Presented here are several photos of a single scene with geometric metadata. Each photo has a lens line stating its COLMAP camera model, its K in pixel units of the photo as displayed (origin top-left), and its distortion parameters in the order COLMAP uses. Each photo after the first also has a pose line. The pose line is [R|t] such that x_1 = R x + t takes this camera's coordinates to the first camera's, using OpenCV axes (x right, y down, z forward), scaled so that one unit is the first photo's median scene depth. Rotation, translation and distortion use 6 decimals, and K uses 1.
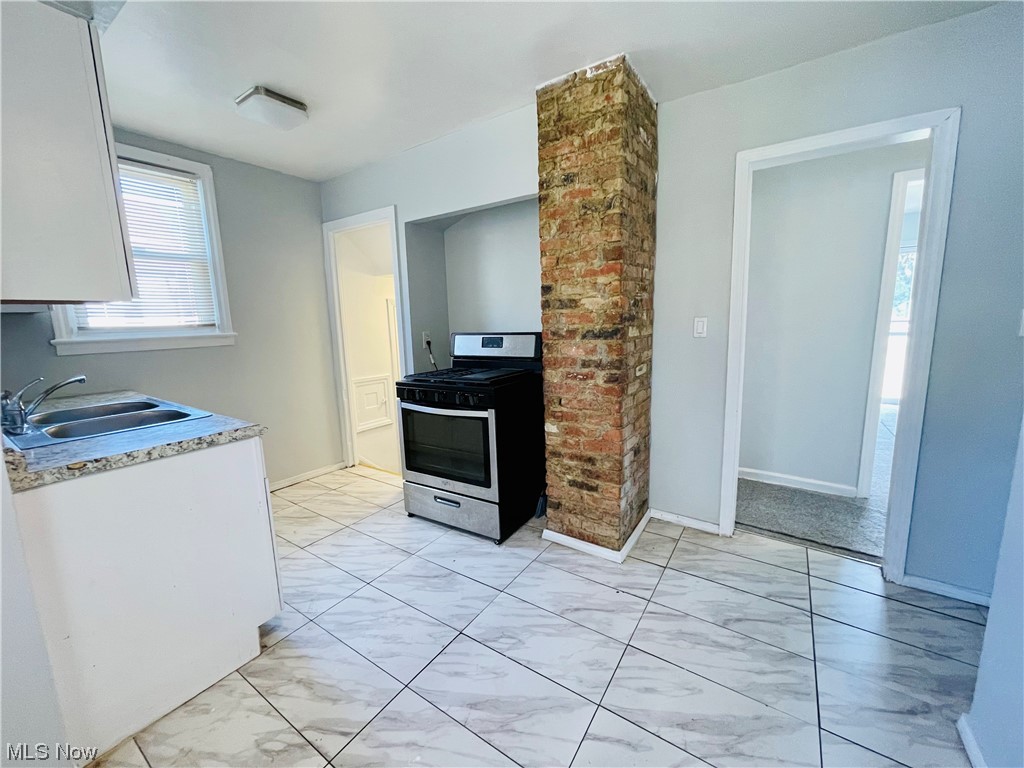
lens RADIAL K [[413.5, 0, 507.3], [0, 413.5, 381.5], [0, 0, 1]] dist [-0.000144, 0.000420]
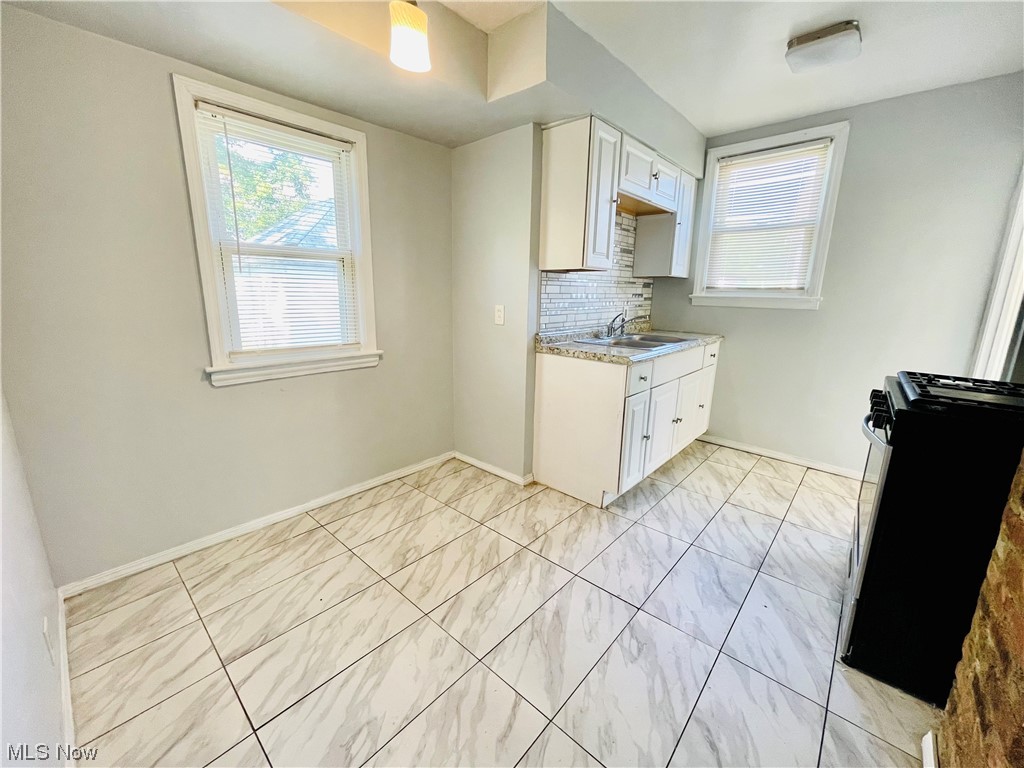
lens RADIAL K [[413.5, 0, 506.8], [0, 413.5, 382.9], [0, 0, 1]] dist [-0.000144, 0.000420]
pose [[-0.137672, 0.241285, -0.960639, 0.662500], [-0.164559, 0.950823, 0.262403, -0.091043], [0.976712, 0.194208, -0.091196, 0.614208]]
